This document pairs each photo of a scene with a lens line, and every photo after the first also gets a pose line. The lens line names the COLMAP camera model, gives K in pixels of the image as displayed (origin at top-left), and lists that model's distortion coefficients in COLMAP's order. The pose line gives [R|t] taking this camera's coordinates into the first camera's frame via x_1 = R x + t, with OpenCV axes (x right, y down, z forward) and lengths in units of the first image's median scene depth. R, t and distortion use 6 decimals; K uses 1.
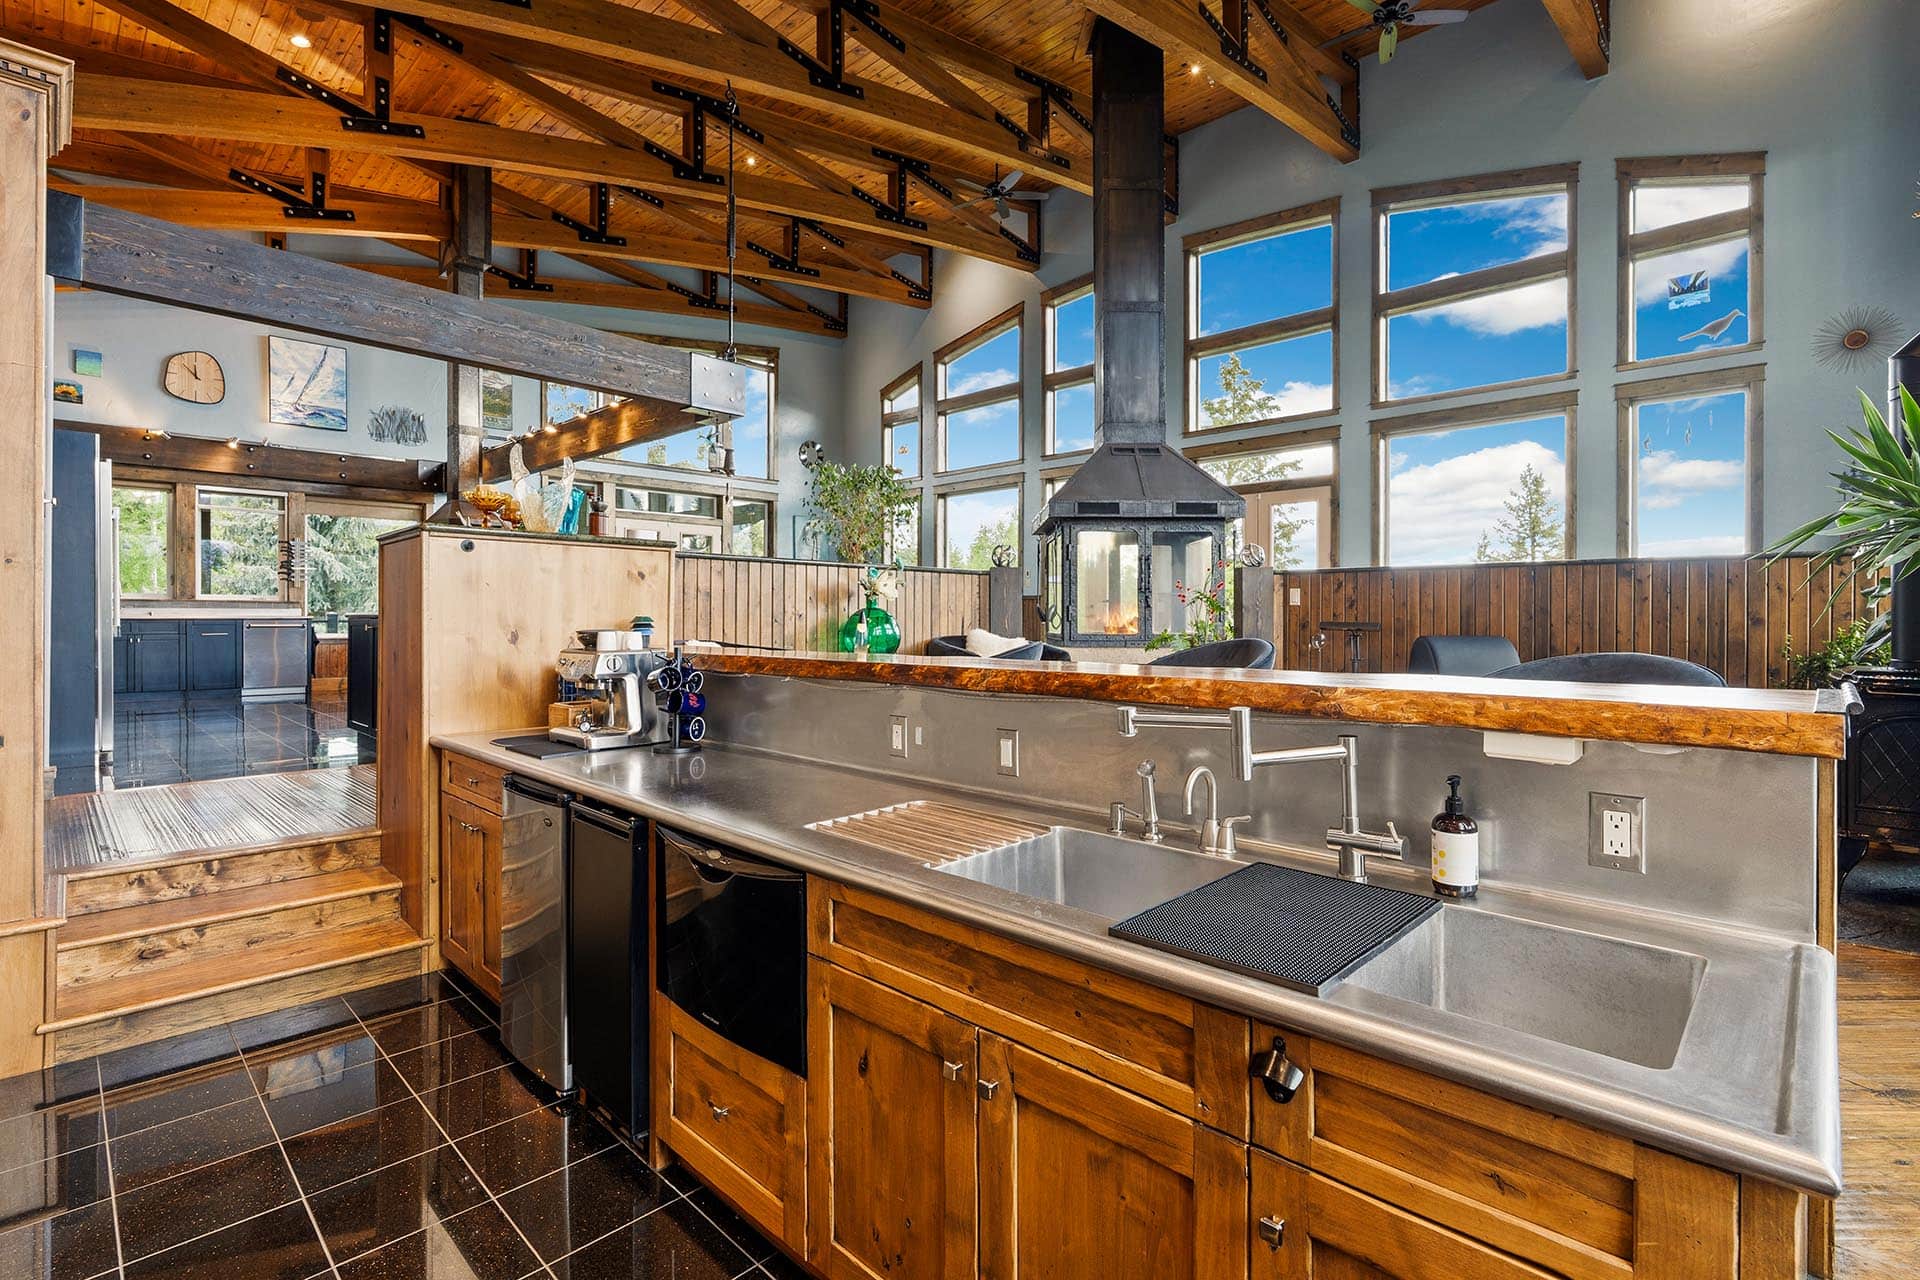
lens RADIAL K [[896.1, 0, 961.8], [0, 896.1, 618.8], [0, 0, 1]] dist [-0.005457, -0.000590]
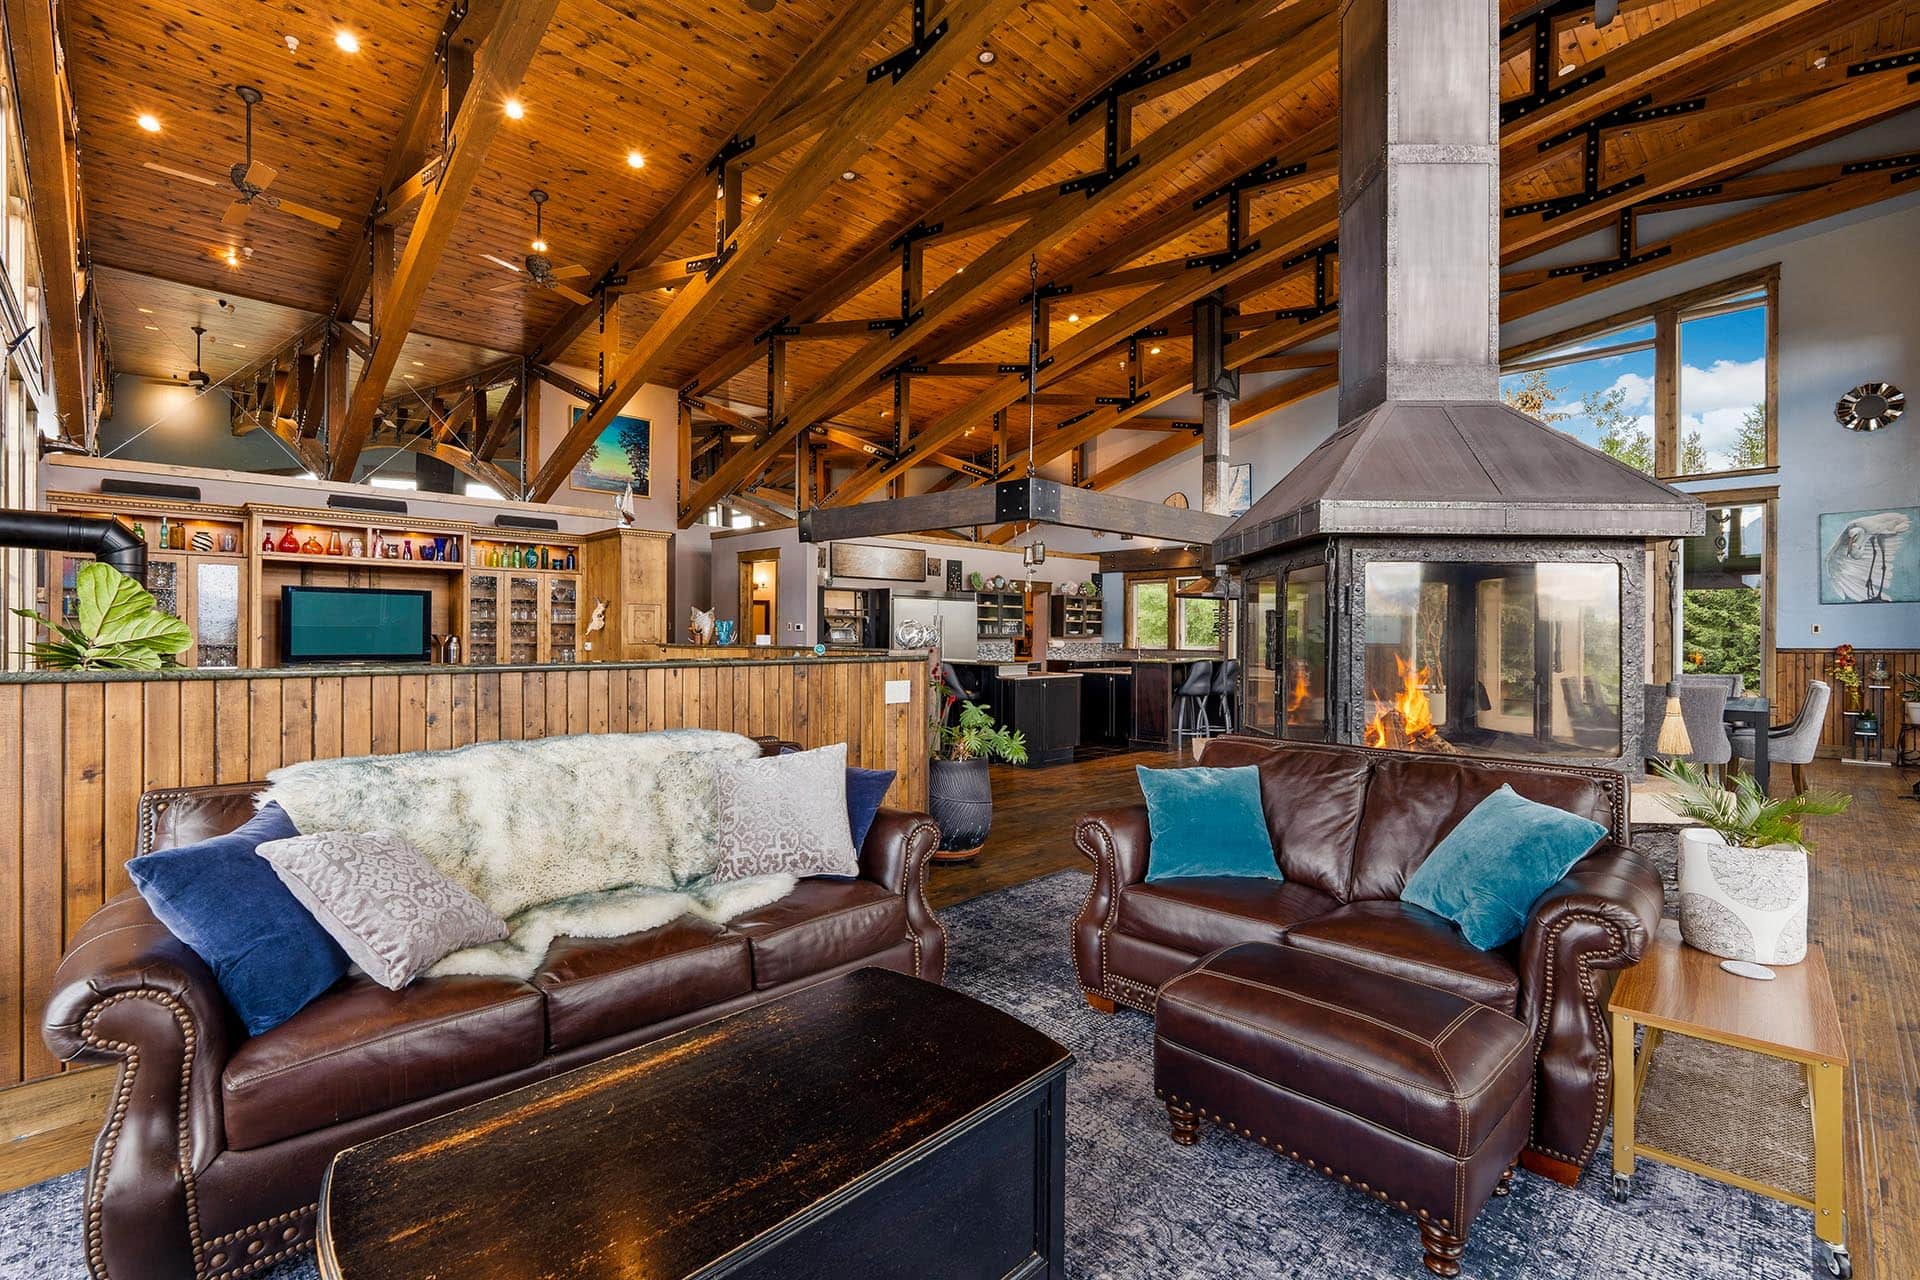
lens RADIAL K [[847.6, 0, 960.7], [0, 847.6, 630.1], [0, 0, 1]] dist [-0.002243, 0.000099]
pose [[-0.027343, -0.008892, -0.999587, 0.635624], [-0.003562, 0.999955, -0.008798, -0.039968], [0.999620, 0.003320, -0.027374, 0.634869]]
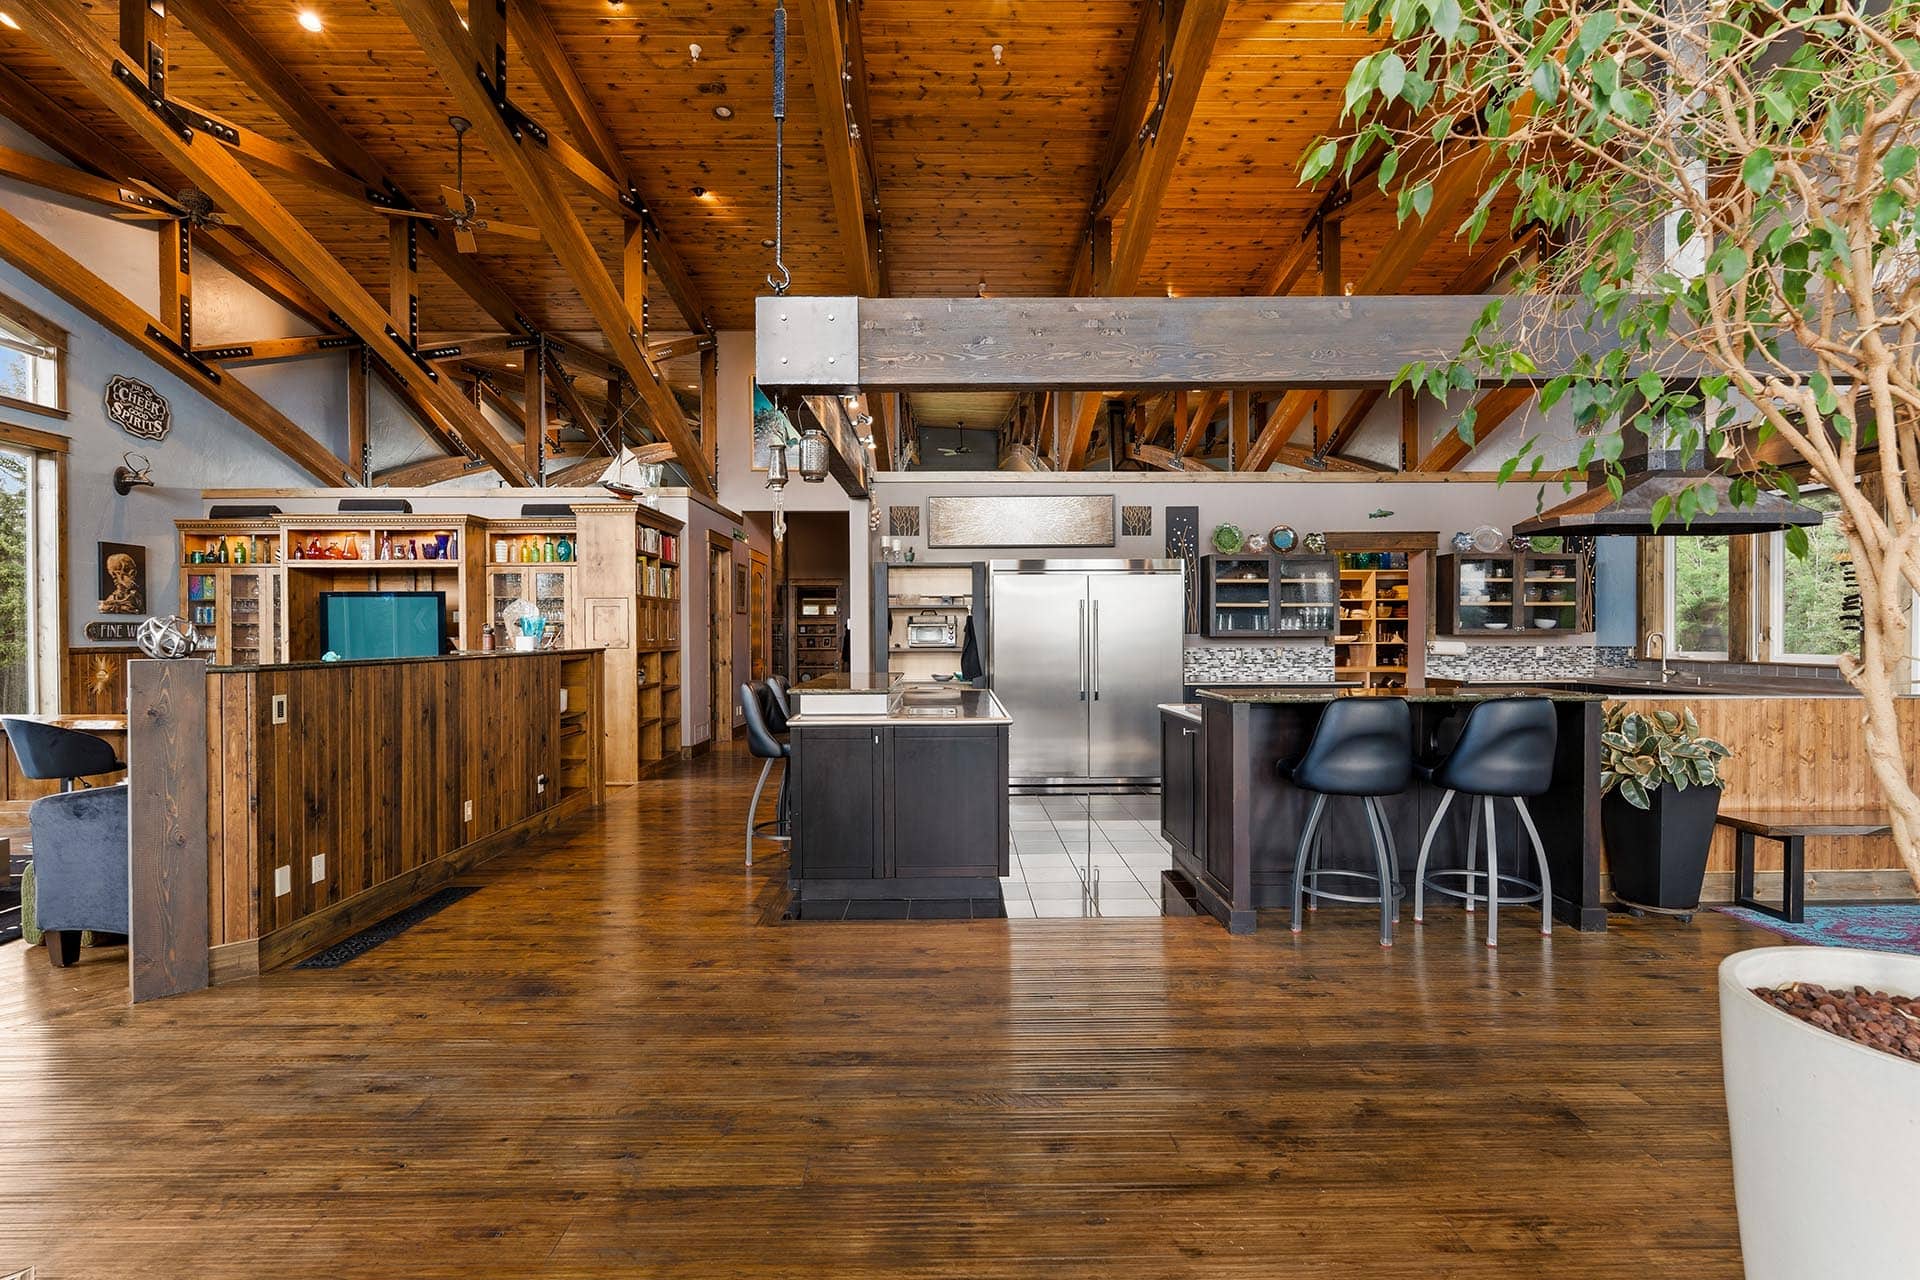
lens RADIAL K [[847.6, 0, 960.7], [0, 847.6, 630.1], [0, 0, 1]] dist [-0.002243, 0.000099]
pose [[-0.702267, -0.003279, -0.711906, 0.026824], [0.003401, 0.999963, -0.007961, -0.041345], [0.711906, -0.008012, -0.702229, 0.984207]]
